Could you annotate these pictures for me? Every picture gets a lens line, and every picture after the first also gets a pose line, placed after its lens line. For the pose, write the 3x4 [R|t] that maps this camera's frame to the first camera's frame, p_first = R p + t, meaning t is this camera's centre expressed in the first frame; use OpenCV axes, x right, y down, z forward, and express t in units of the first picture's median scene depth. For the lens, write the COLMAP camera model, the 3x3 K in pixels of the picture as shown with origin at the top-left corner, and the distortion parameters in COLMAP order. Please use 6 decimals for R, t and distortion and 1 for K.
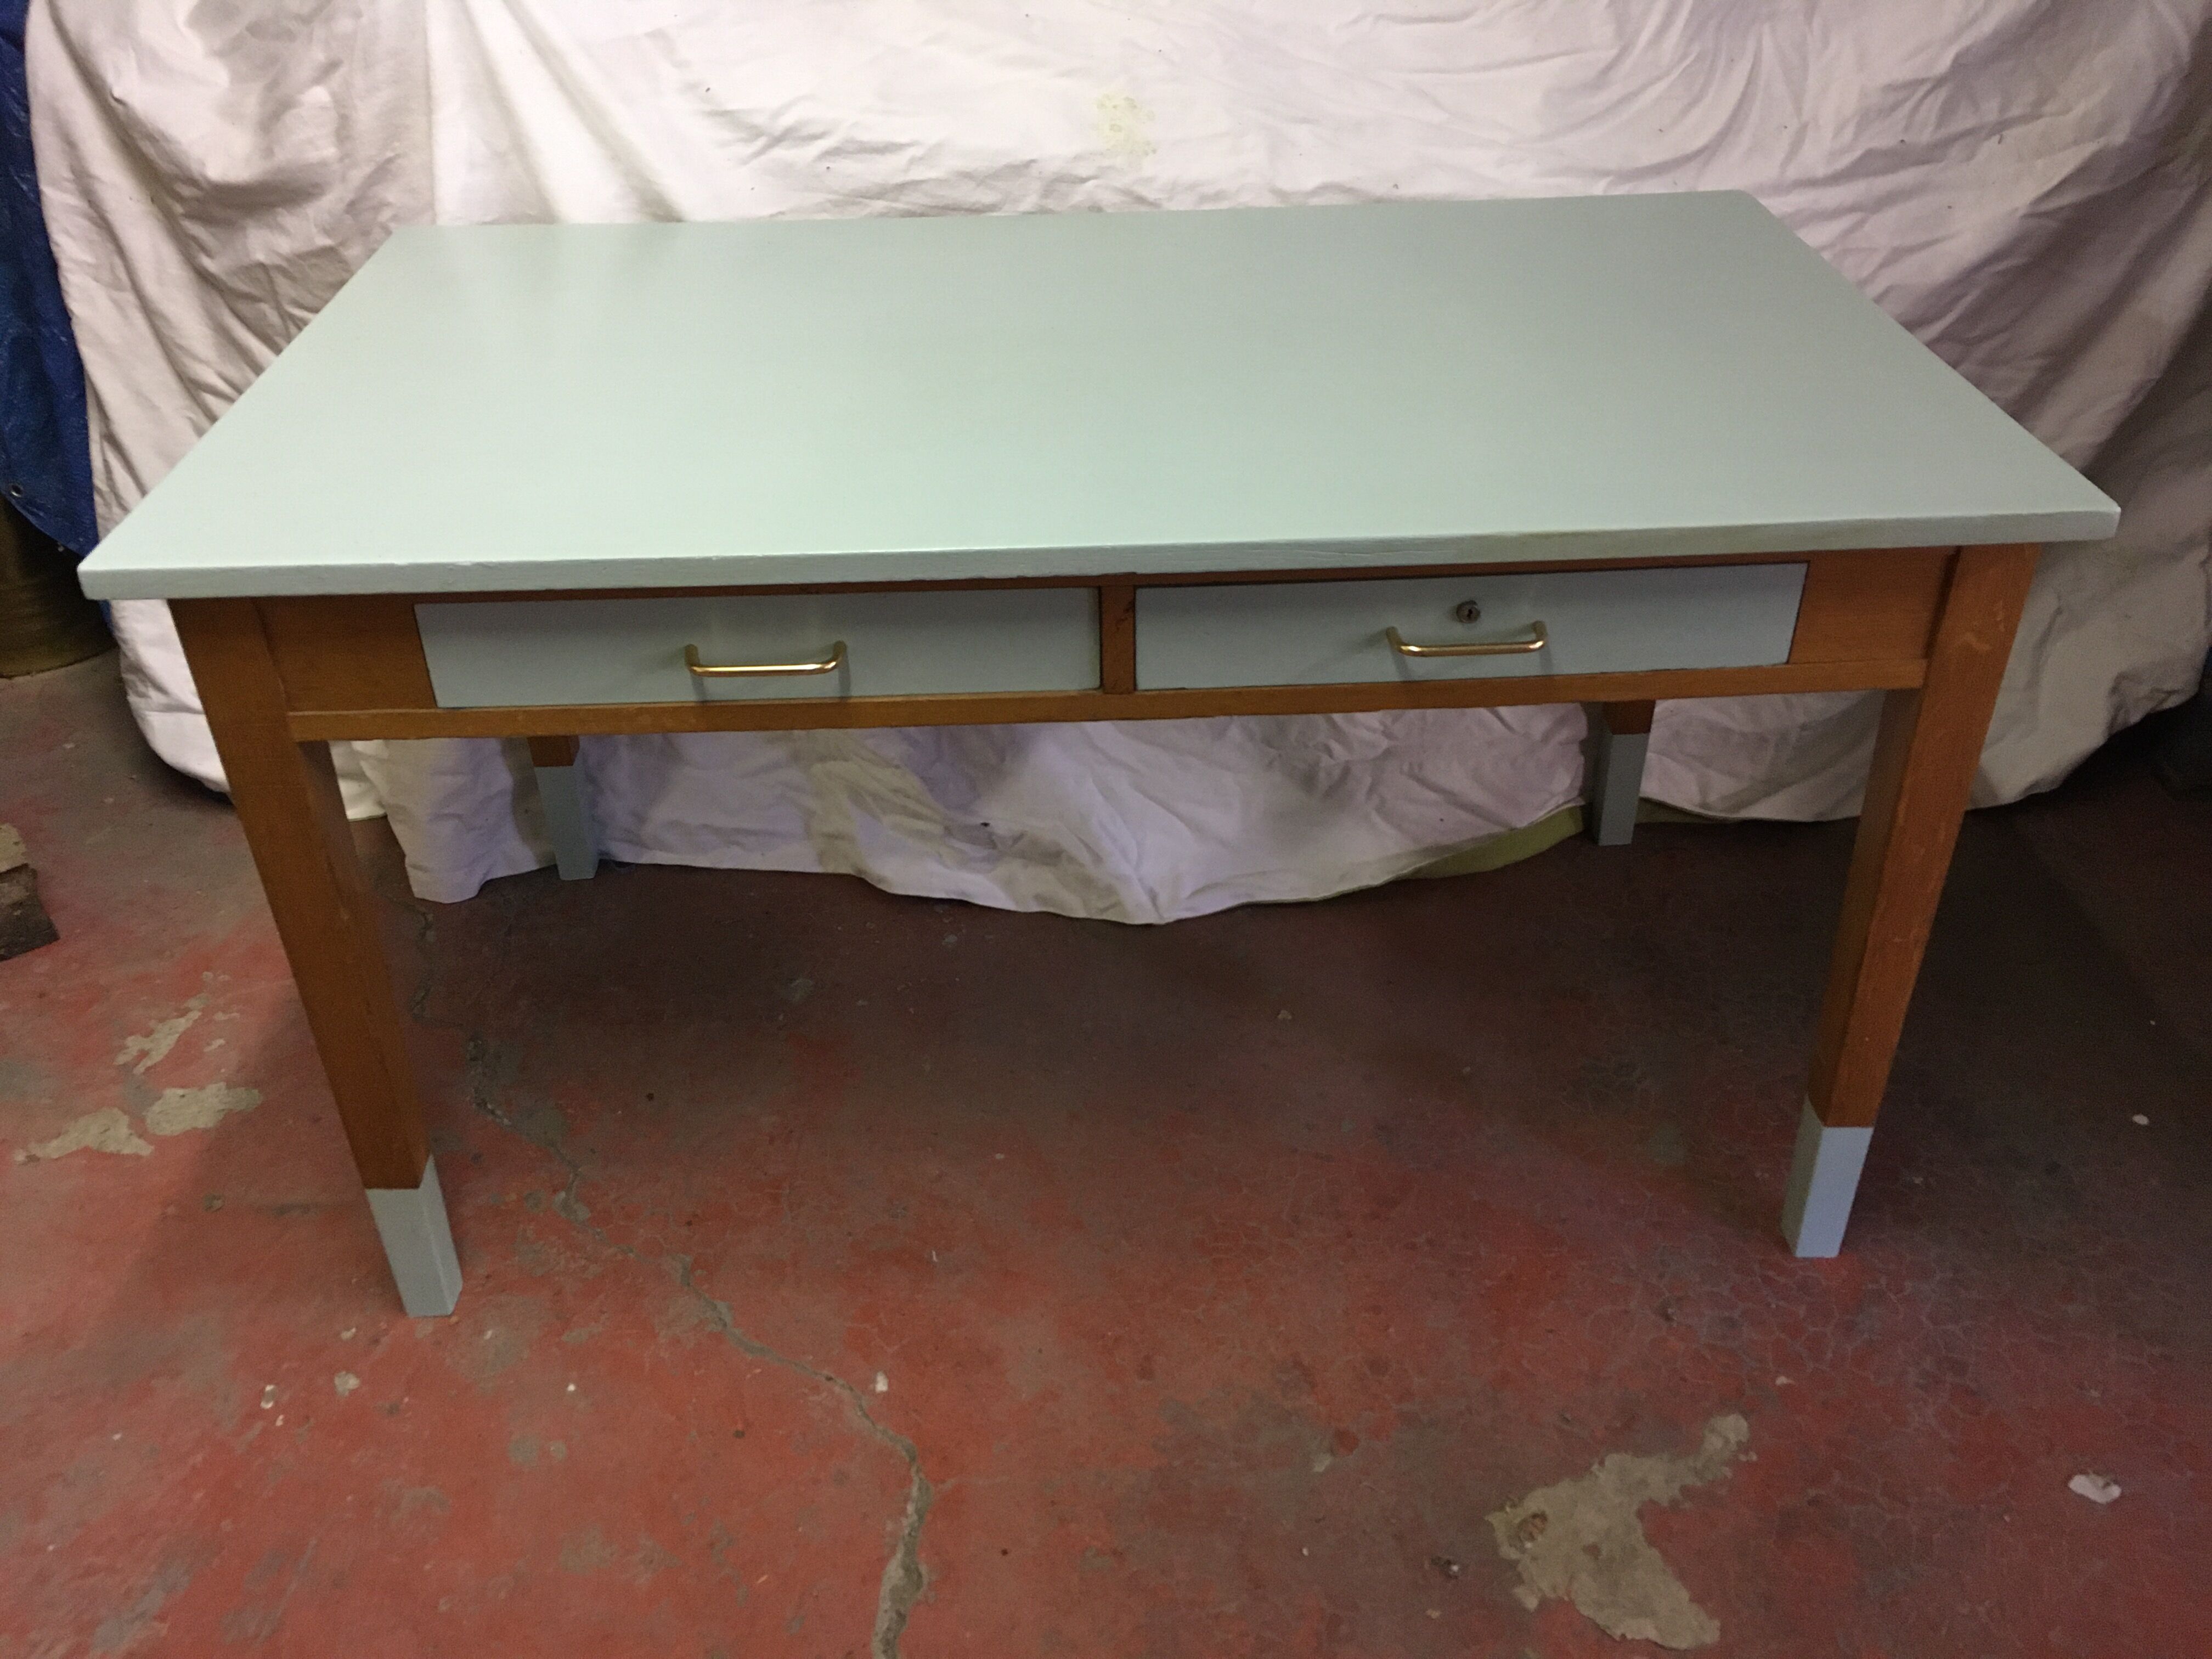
lens RADIAL K [[1856.2, 0, 1104.0], [0, 1856.2, 826.4], [0, 0, 1]] dist [0.009717, -0.000326]
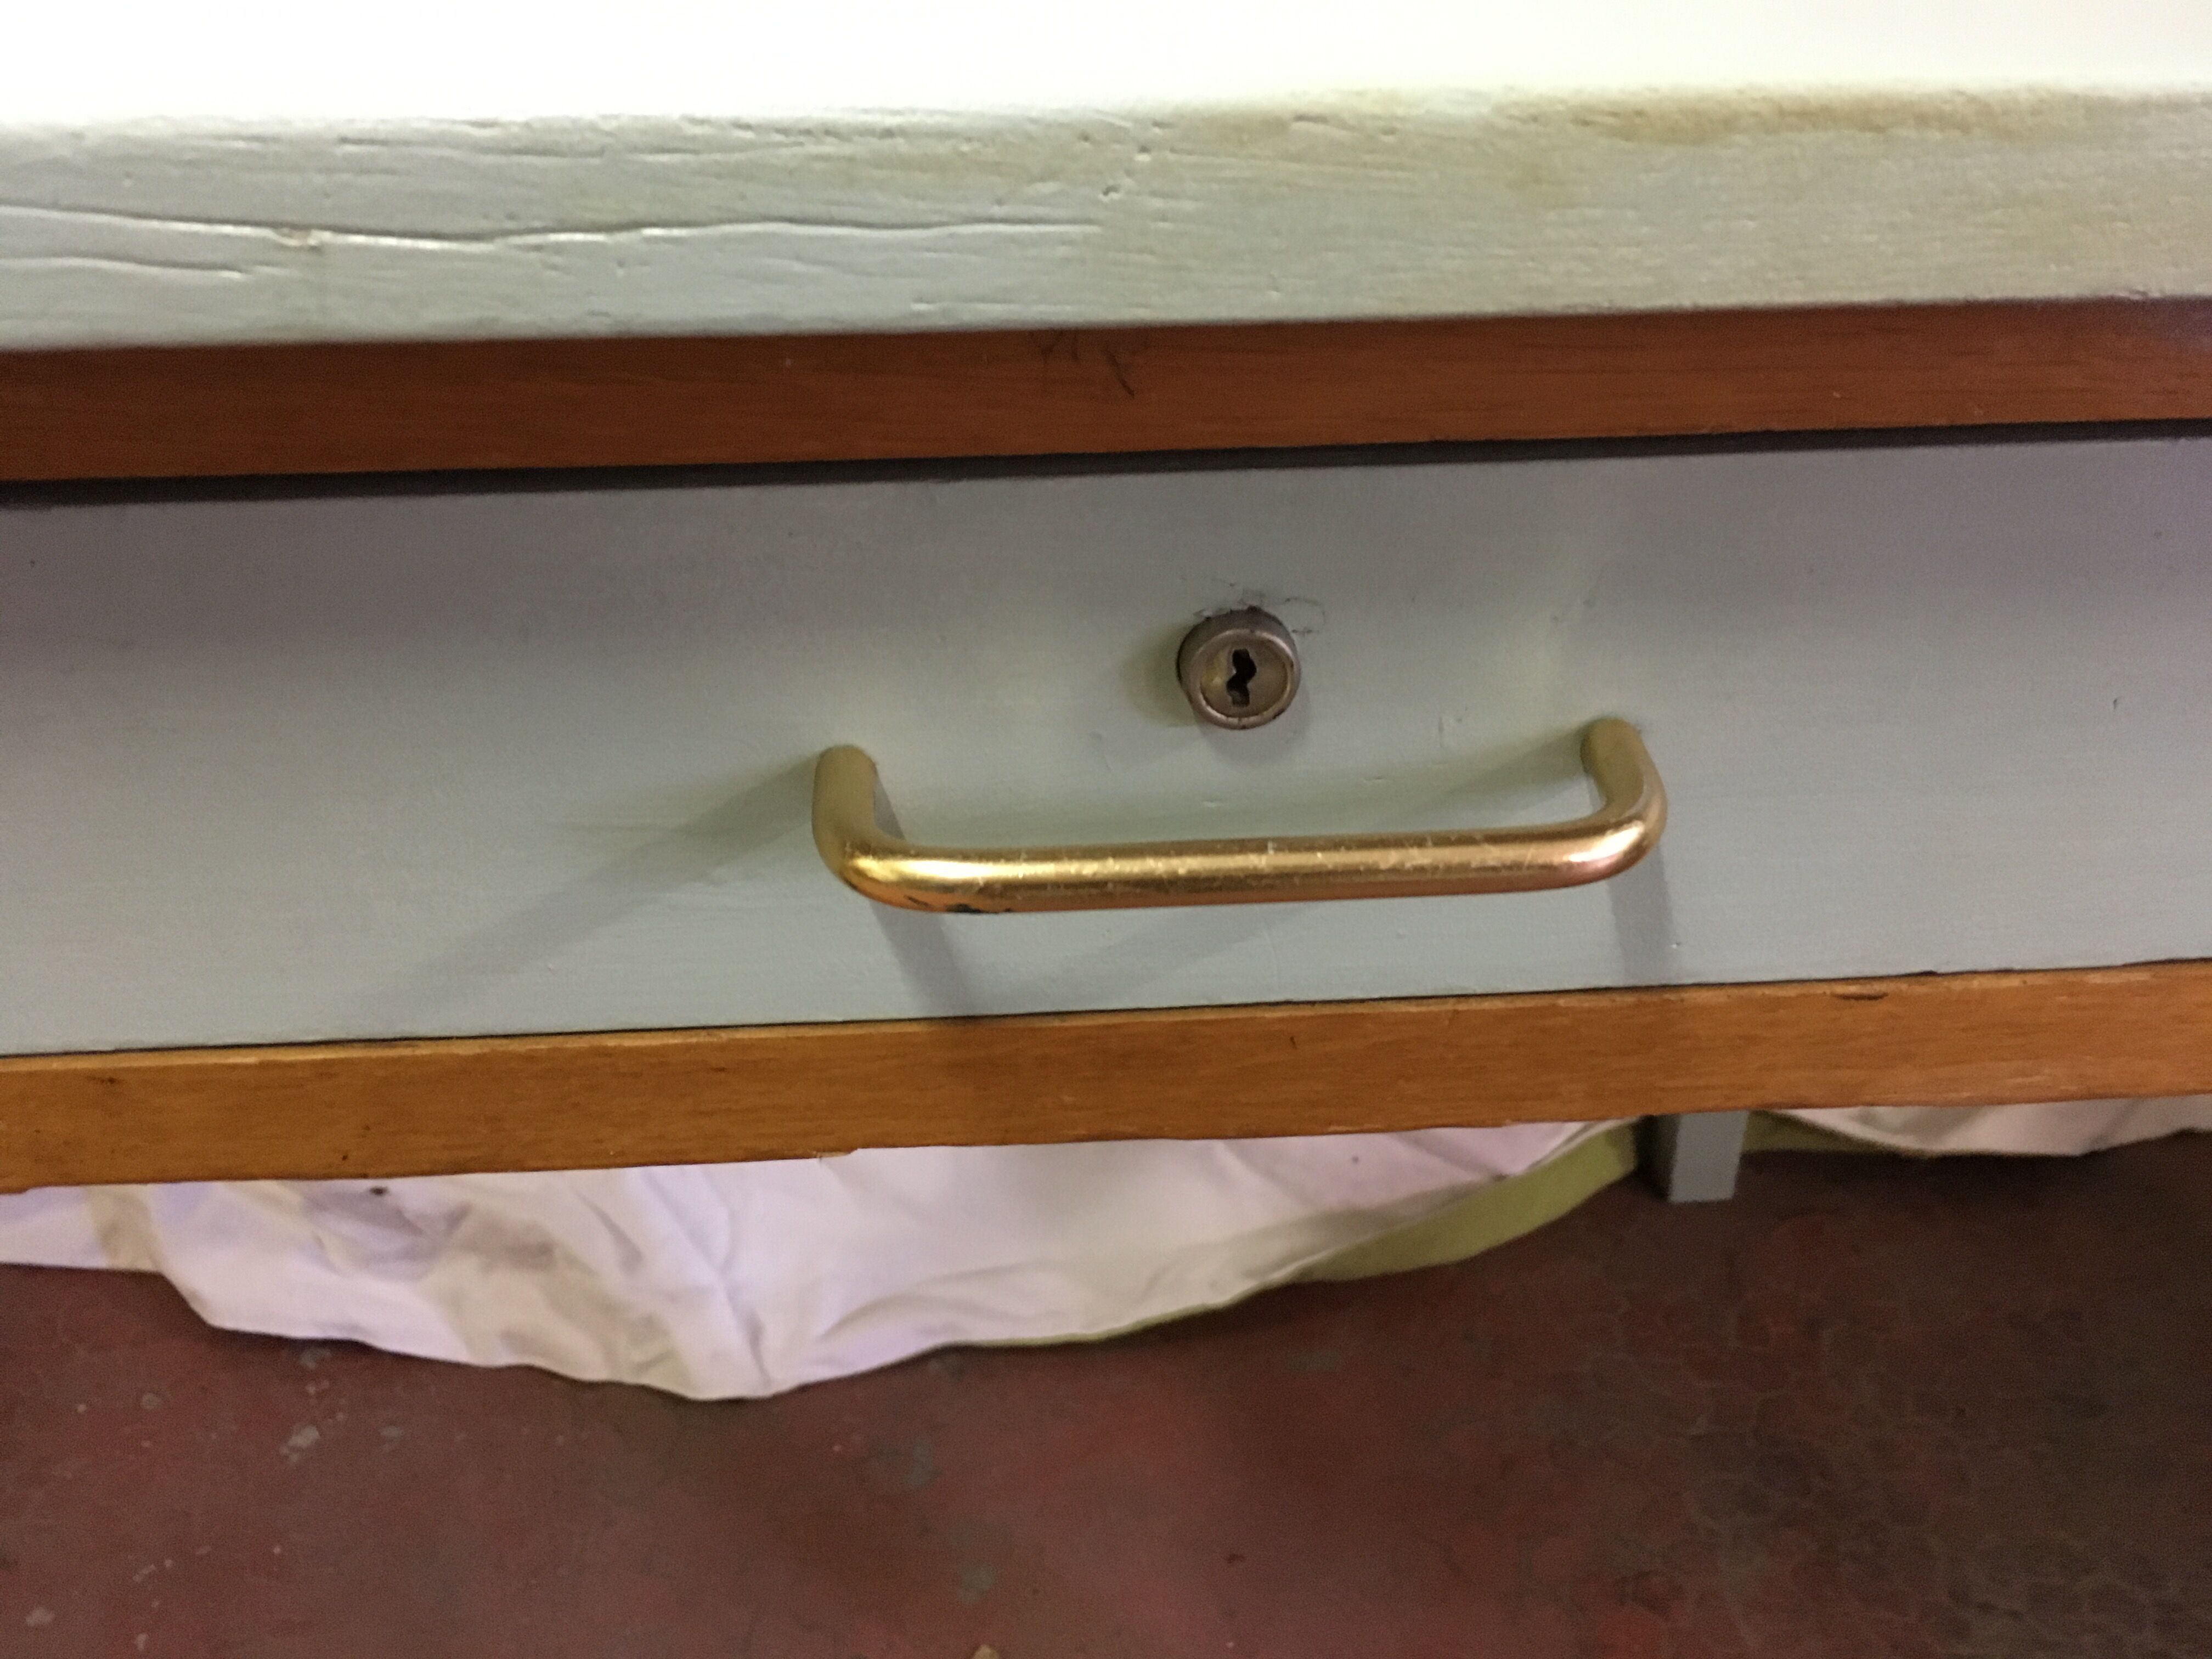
lens RADIAL K [[1856.2, 0, 1104.0], [0, 1856.2, 826.4], [0, 0, 1]] dist [0.009717, -0.000326]
pose [[0.999969, -0.002235, 0.007580, 0.113998], [0.002852, 0.996602, -0.082322, -0.052865], [-0.007370, 0.082342, 0.996577, 0.511509]]
